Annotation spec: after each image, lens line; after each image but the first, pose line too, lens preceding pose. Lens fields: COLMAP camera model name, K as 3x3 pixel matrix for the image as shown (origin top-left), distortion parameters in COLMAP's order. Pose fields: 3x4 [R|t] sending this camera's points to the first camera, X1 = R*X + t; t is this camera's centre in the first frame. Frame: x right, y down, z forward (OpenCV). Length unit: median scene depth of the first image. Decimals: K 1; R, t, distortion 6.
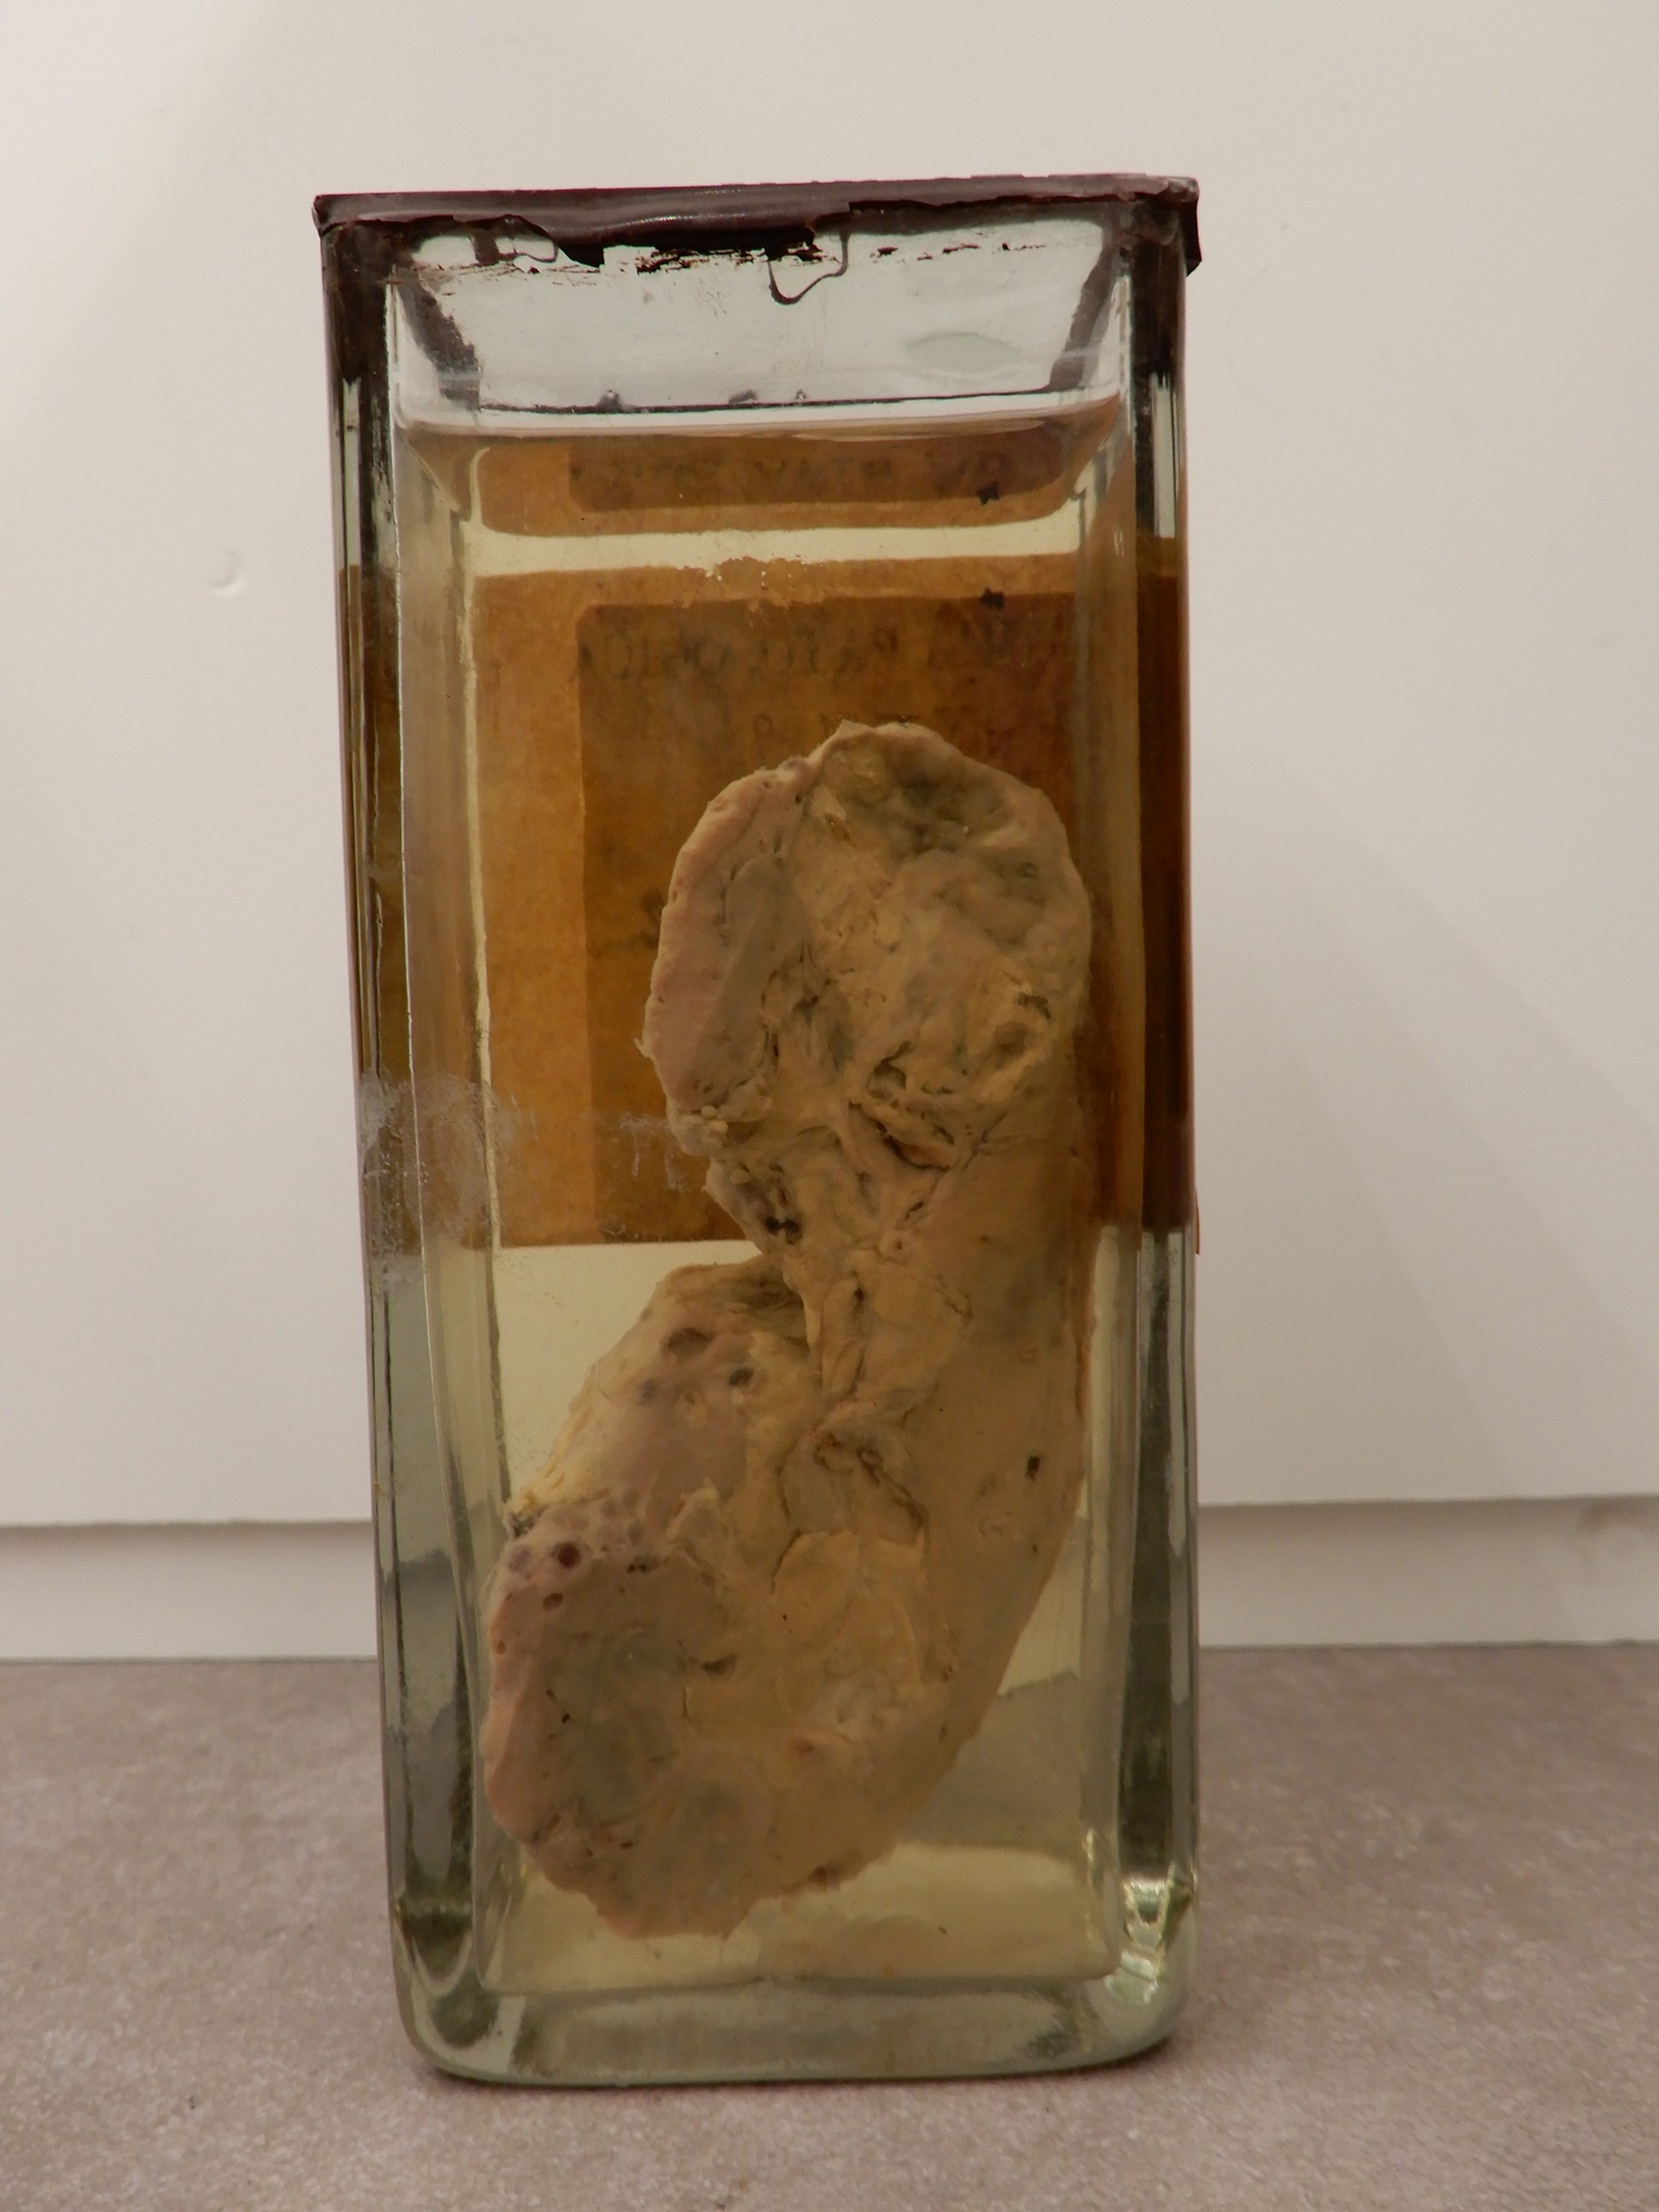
lens RADIAL K [[1758.3, 0, 836.6], [0, 1758.3, 1094.5], [0, 0, 1]] dist [0.016382, -0.026552]
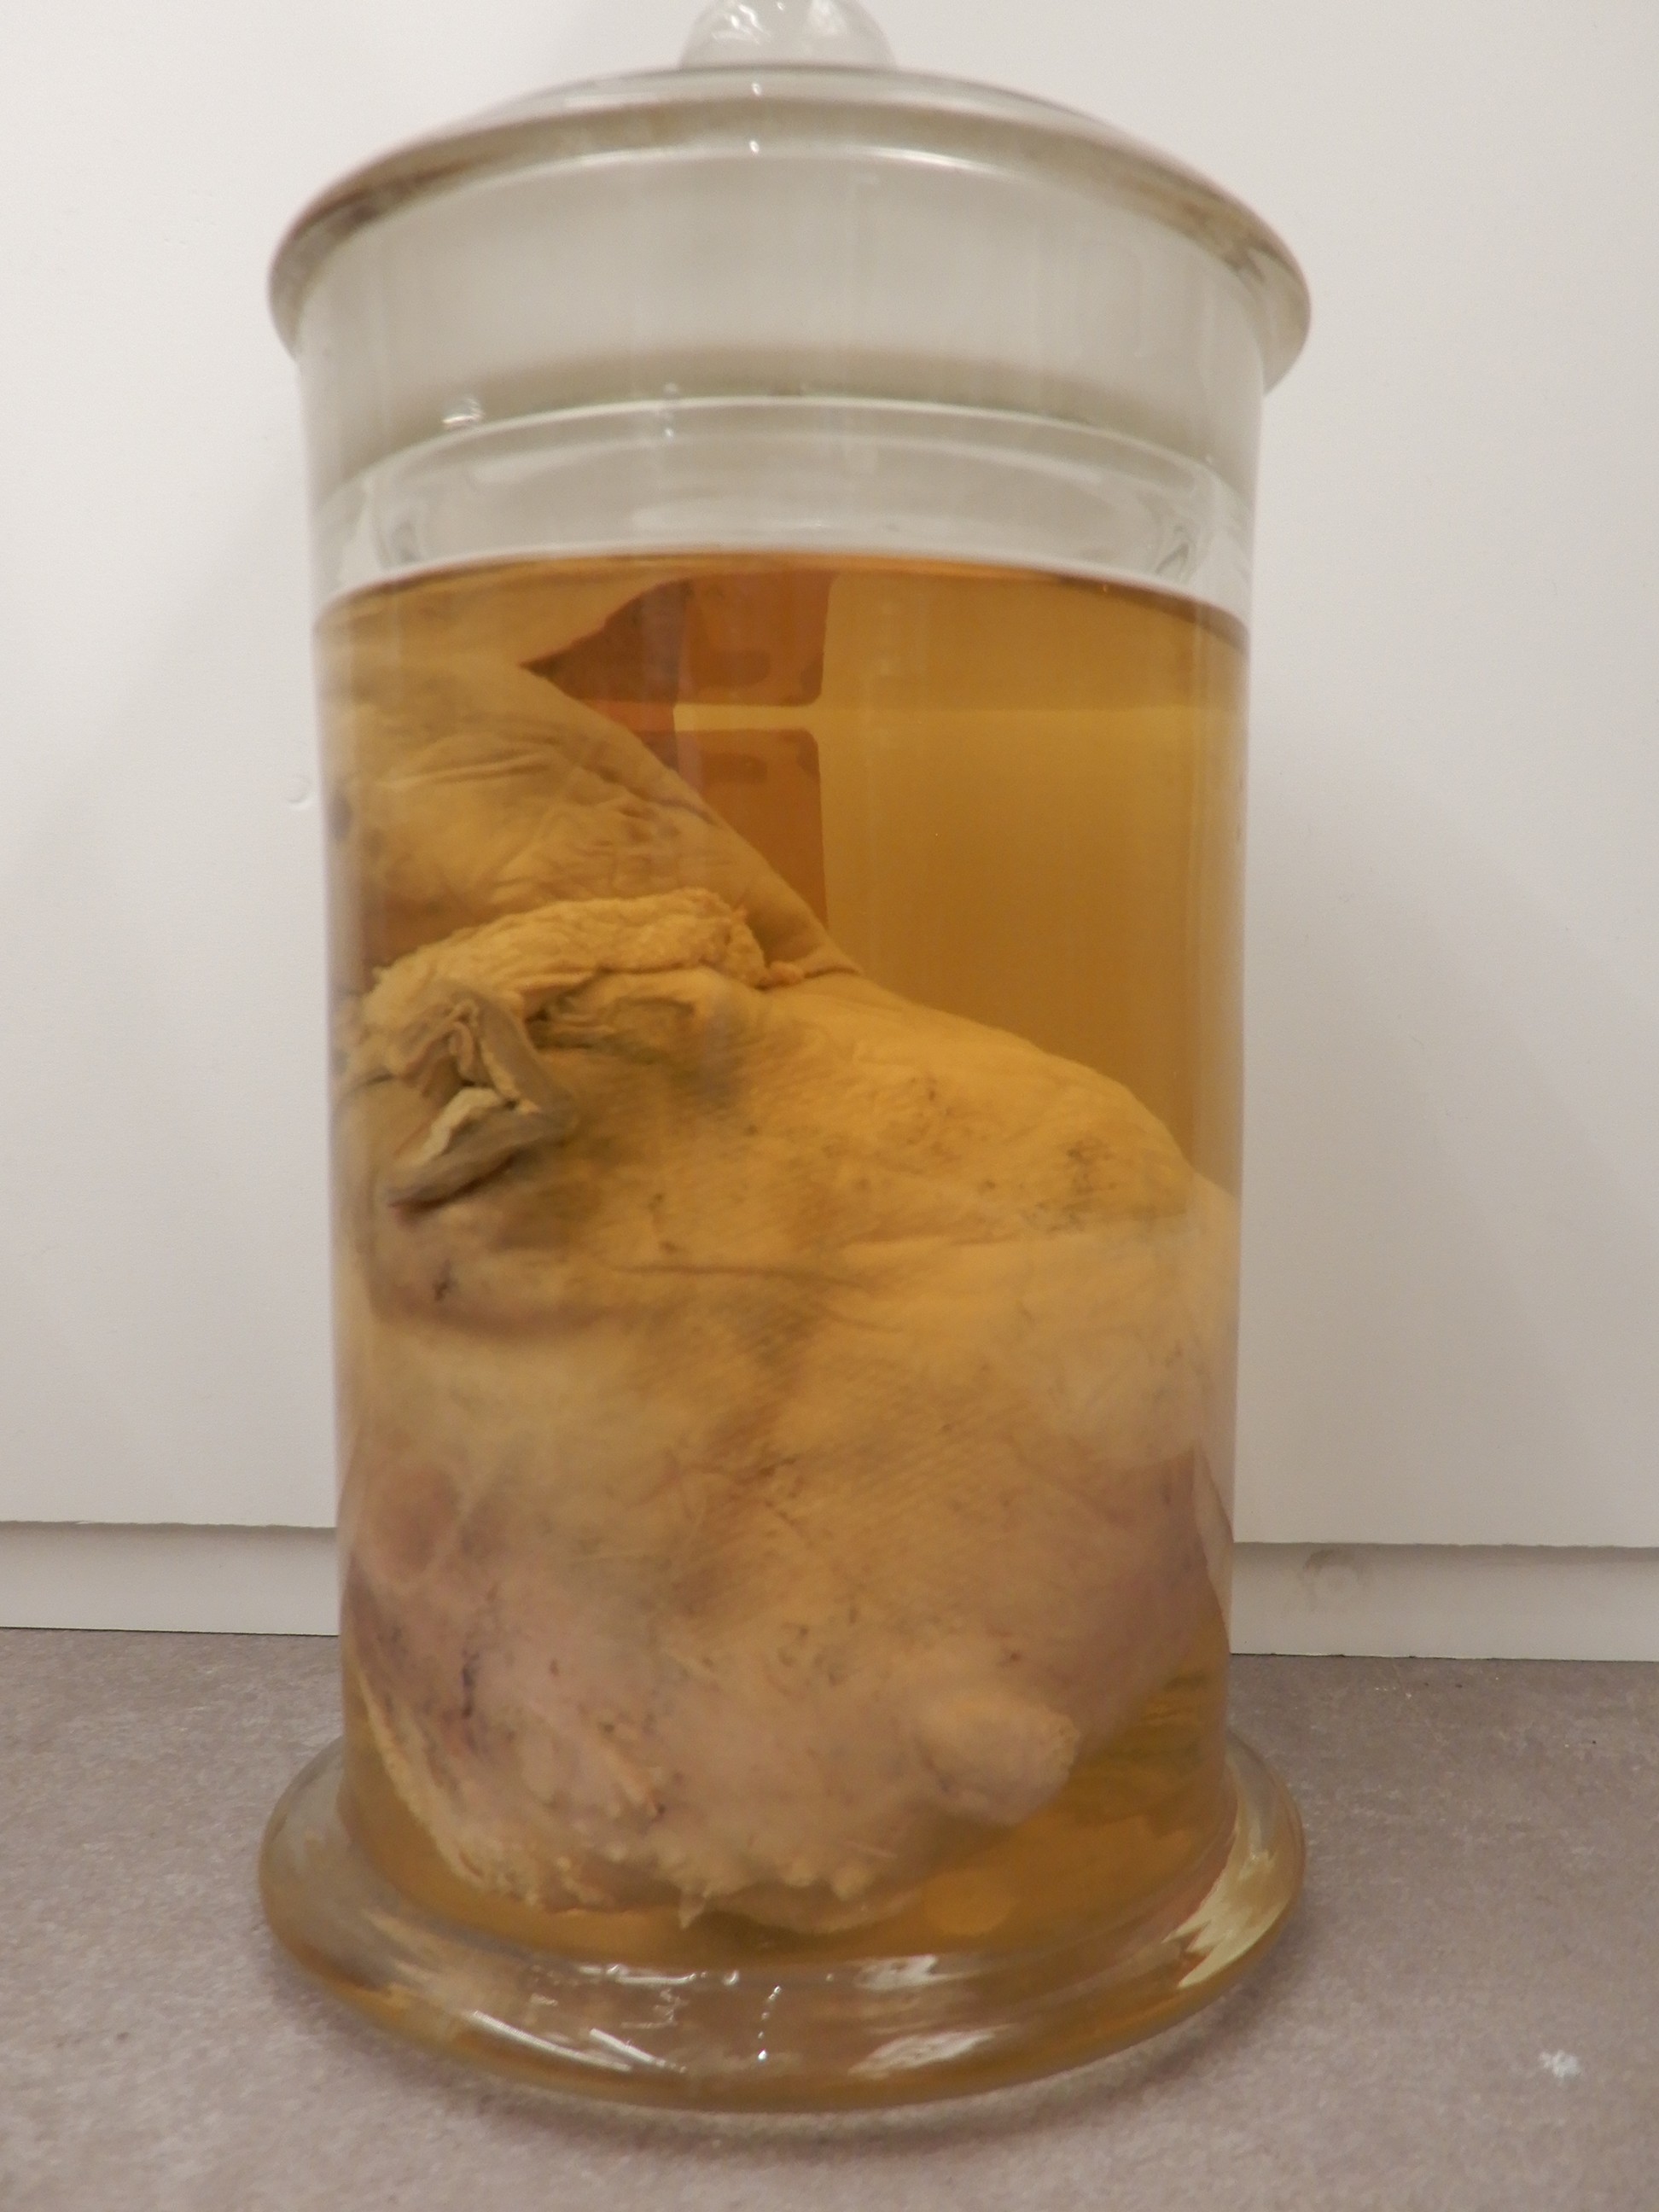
lens RADIAL K [[1758.3, 0, 847.4], [0, 1758.3, 1127.9], [0, 0, 1]] dist [0.016382, -0.026552]
pose [[0.998499, 0.043162, 0.033723, 0.034747], [-0.043453, 0.999024, 0.007918, -0.115959], [-0.033349, -0.009372, 0.999400, -0.455300]]
